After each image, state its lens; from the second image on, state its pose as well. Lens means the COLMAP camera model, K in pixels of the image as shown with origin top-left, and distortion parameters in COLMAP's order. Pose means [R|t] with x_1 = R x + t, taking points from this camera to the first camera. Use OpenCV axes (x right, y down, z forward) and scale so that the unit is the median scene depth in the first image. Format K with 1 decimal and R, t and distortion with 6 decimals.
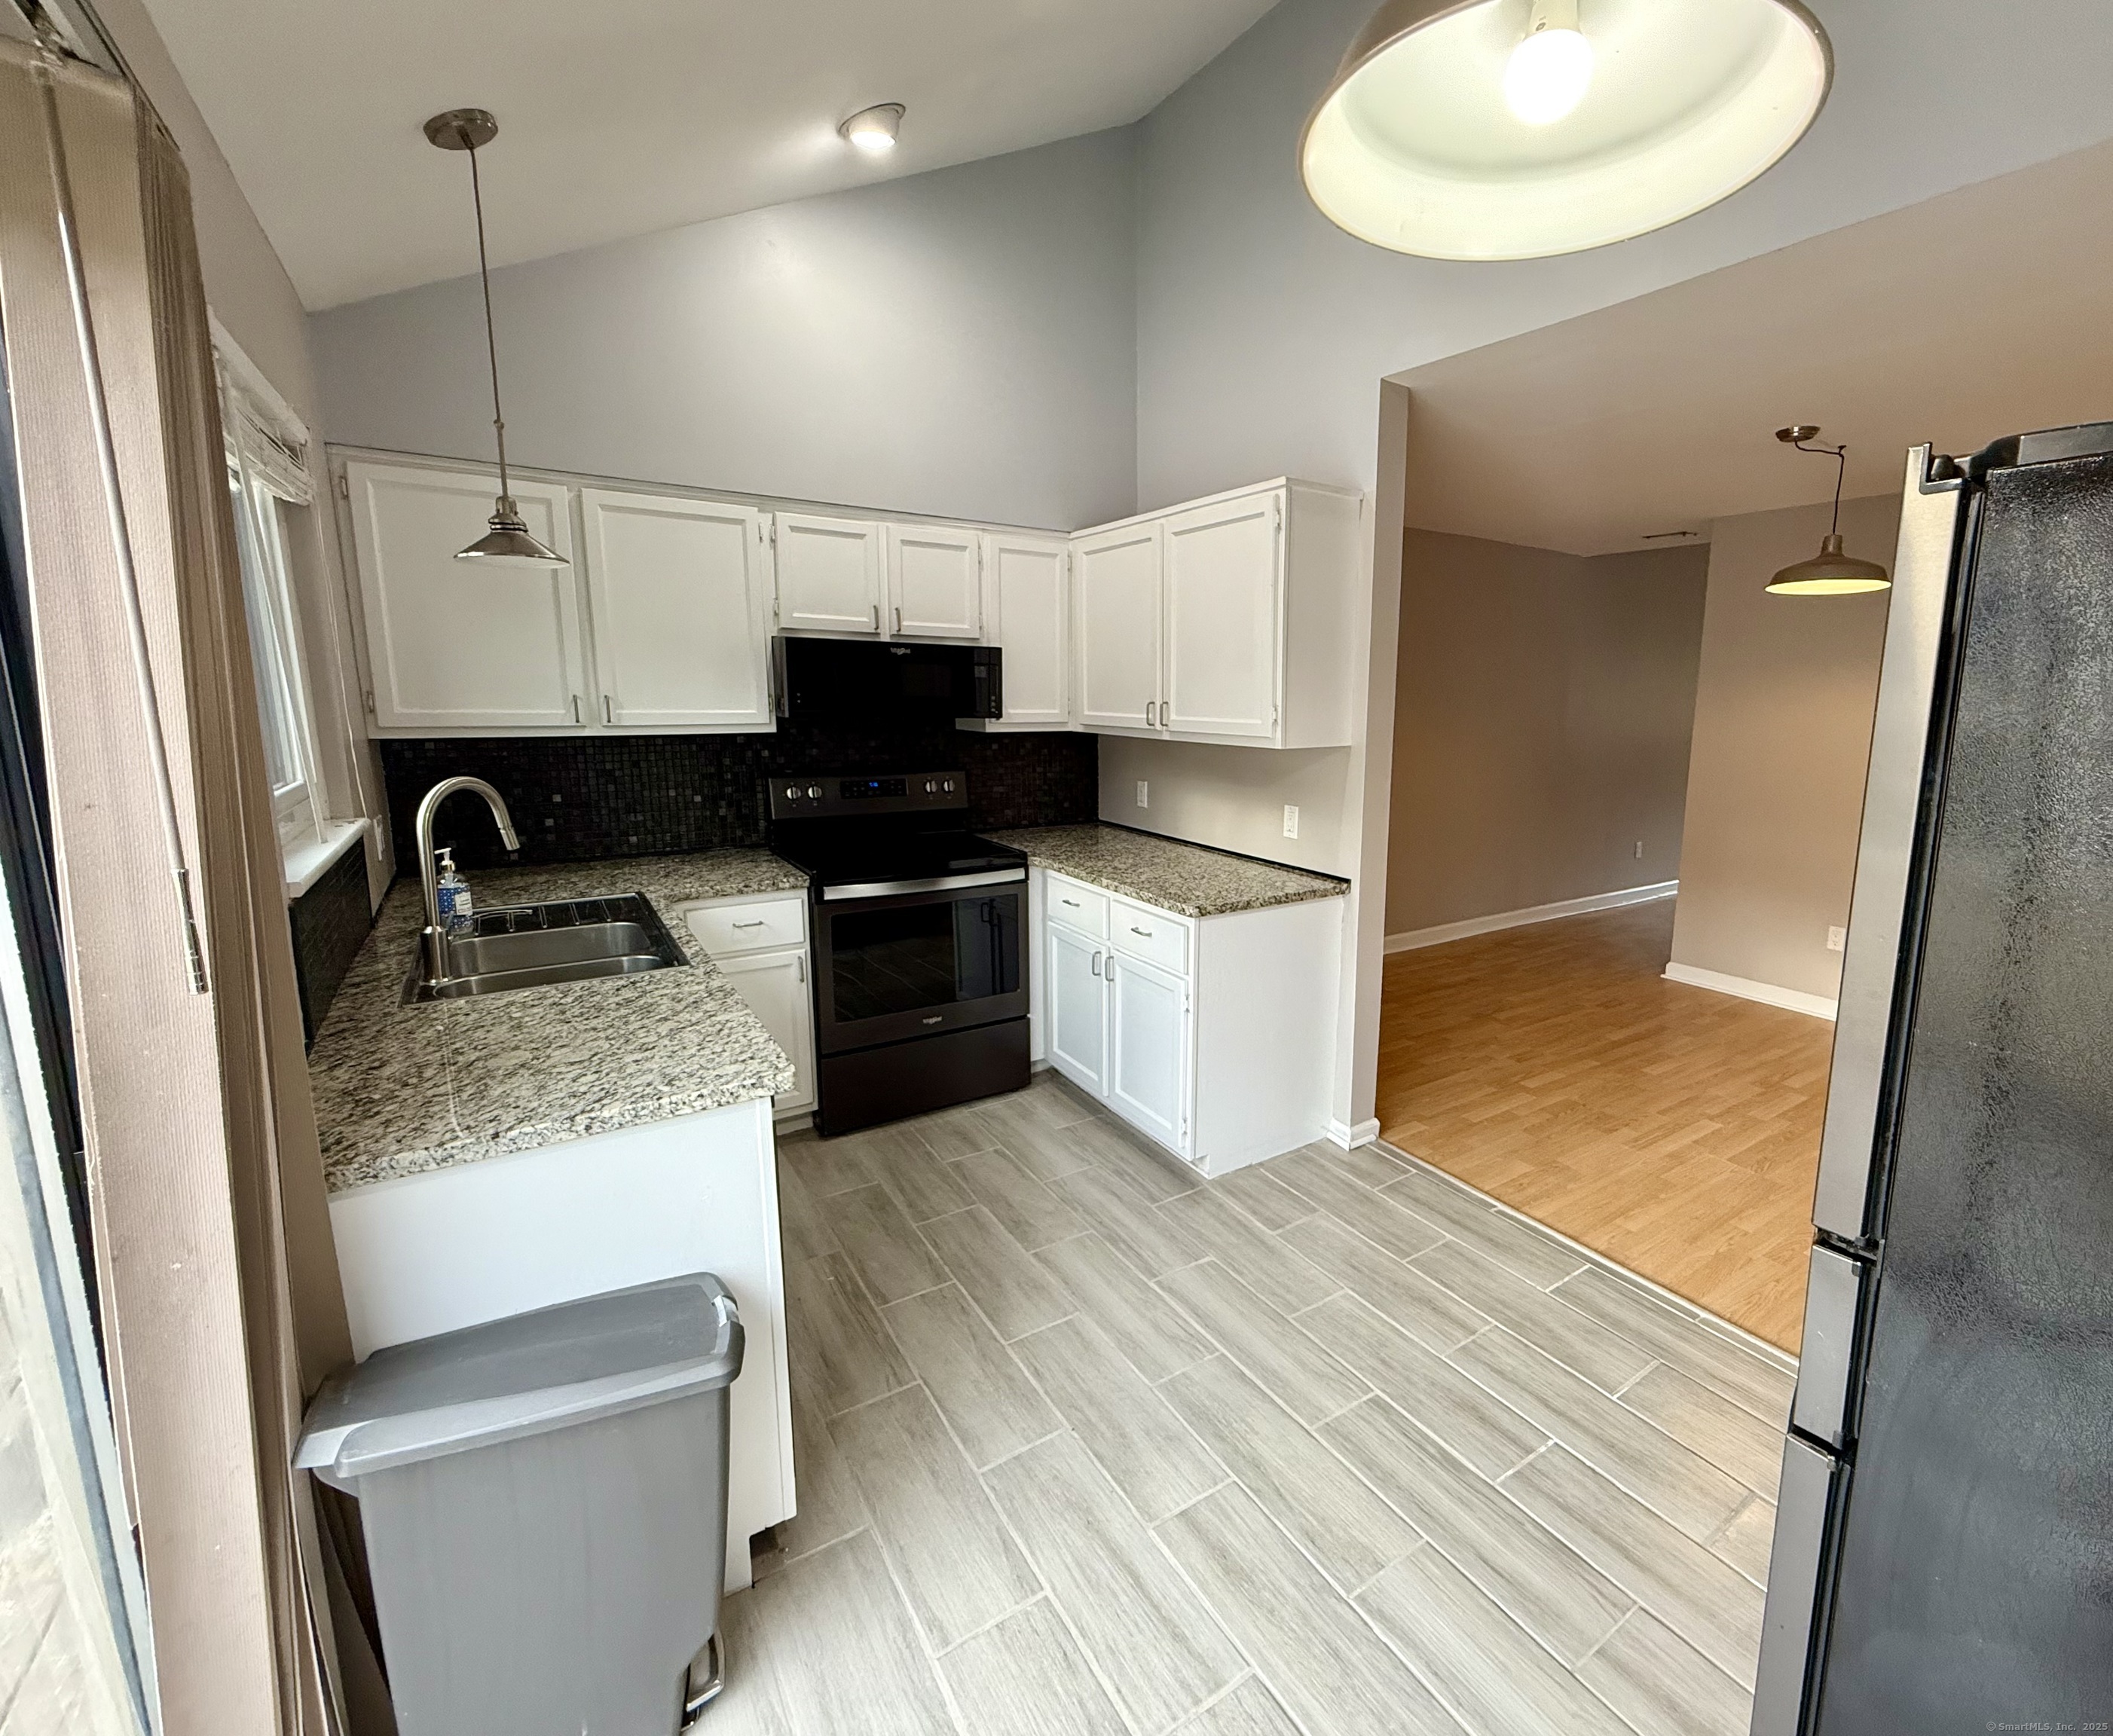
lens RADIAL K [[904.4, 0, 1065.7], [0, 904.4, 832.7], [0, 0, 1]] dist [0.000565, -0.000519]
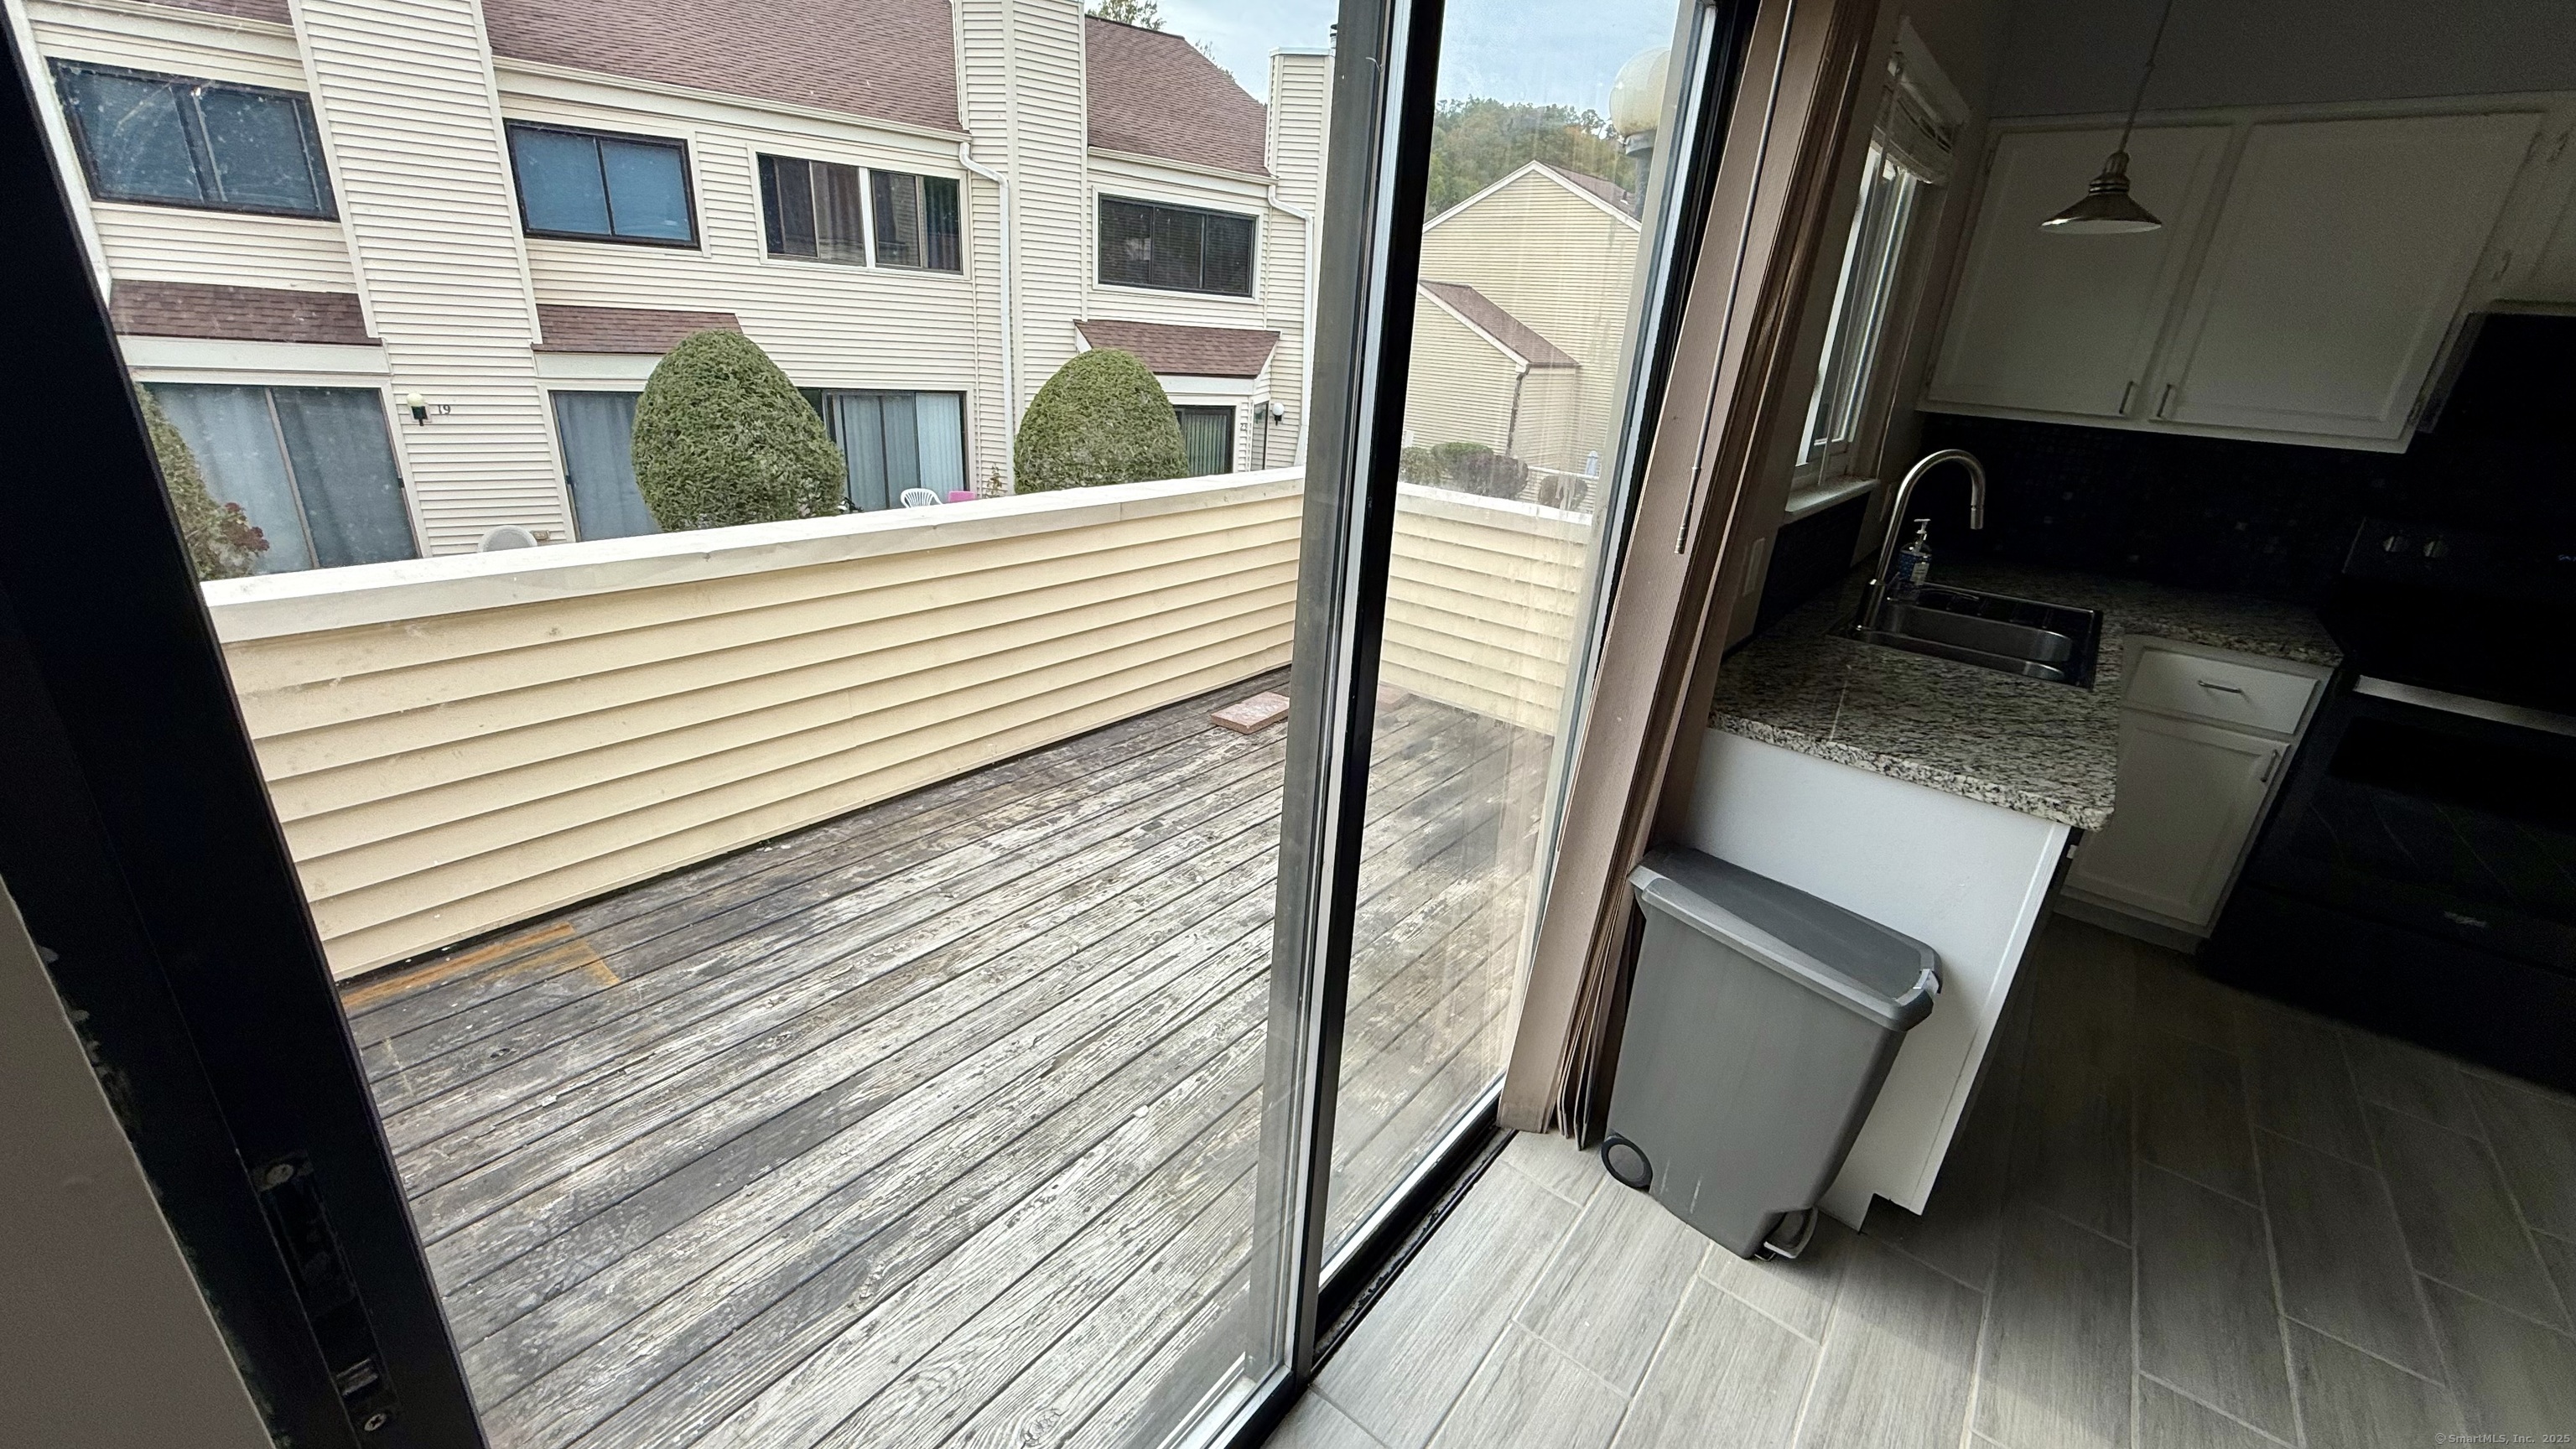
lens RADIAL K [[1032.2, 0, 1288.0], [0, 1032.2, 724.5], [0, 0, 1]] dist [0.000929, -0.000085]
pose [[0.280201, 0.354279, -0.892174, 0.272385], [-0.214579, 0.929003, 0.301512, 0.035837], [0.935651, 0.106957, 0.336328, -0.090653]]
